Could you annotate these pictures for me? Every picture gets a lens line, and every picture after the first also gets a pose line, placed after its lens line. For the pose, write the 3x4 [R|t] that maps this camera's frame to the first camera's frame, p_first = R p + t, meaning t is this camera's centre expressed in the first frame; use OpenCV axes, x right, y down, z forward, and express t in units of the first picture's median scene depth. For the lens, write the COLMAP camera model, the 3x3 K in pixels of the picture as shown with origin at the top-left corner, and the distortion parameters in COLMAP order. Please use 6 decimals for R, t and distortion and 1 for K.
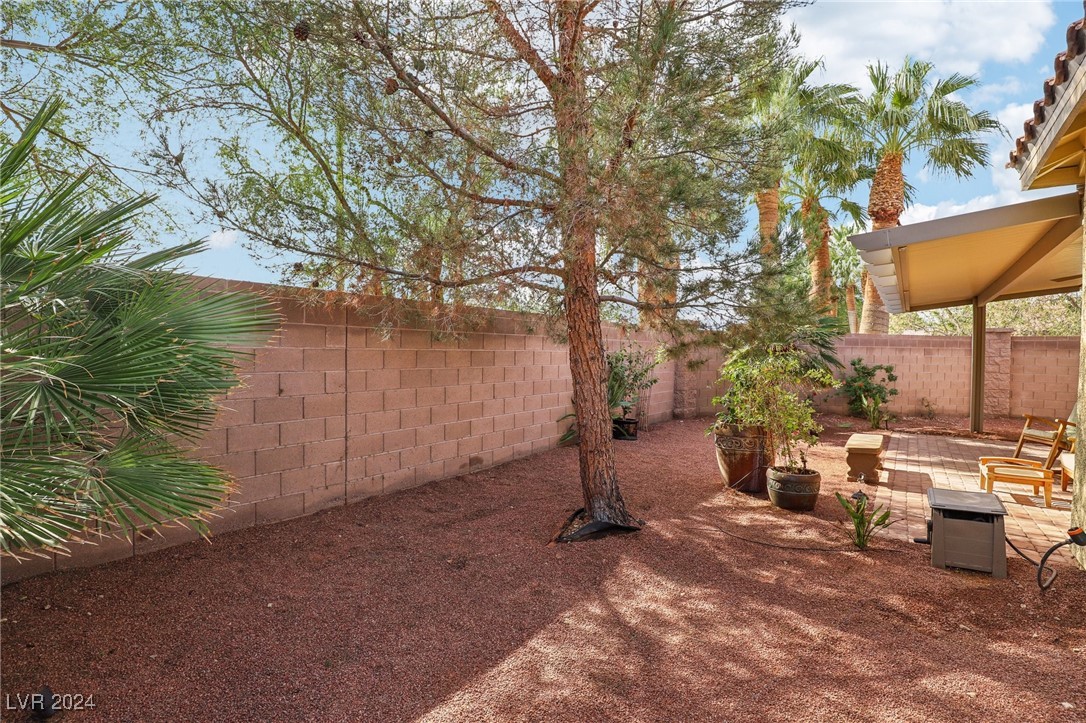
lens RADIAL K [[503.7, 0, 545.7], [0, 503.7, 356.2], [0, 0, 1]] dist [-0.031661, 0.000892]
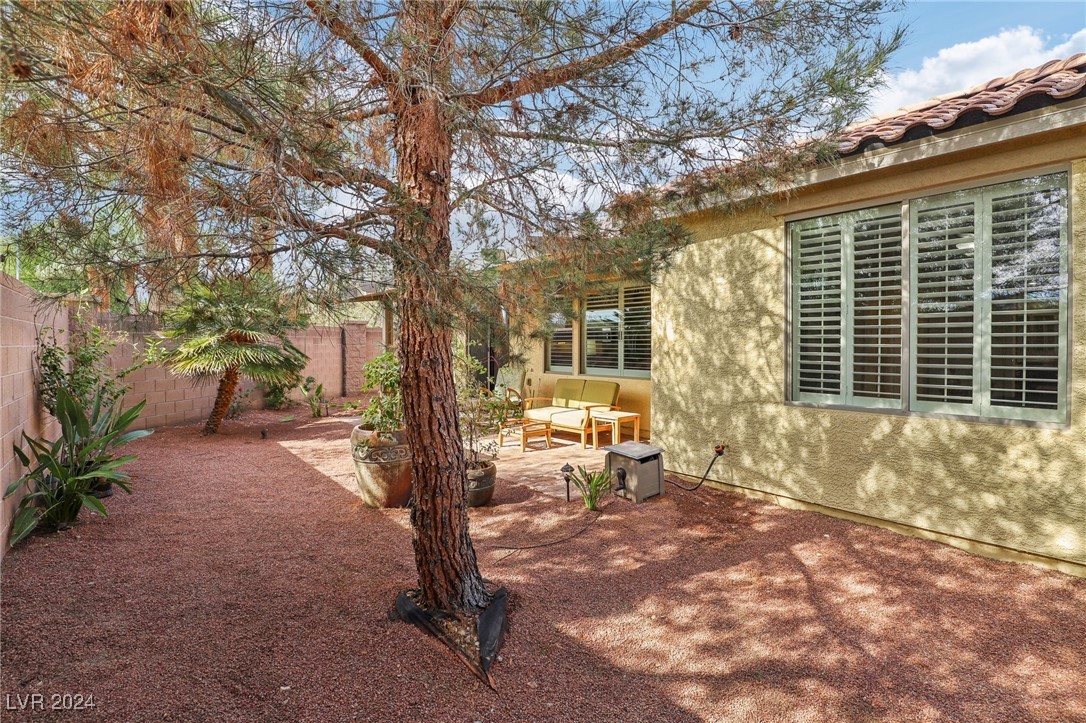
lens RADIAL K [[503.7, 0, 545.7], [0, 503.7, 356.2], [0, 0, 1]] dist [-0.031661, 0.000892]
pose [[0.271983, -0.035894, 0.961632, -0.559432], [0.014286, 0.999345, 0.033261, -0.015643], [-0.962196, 0.004691, 0.272318, 0.864930]]
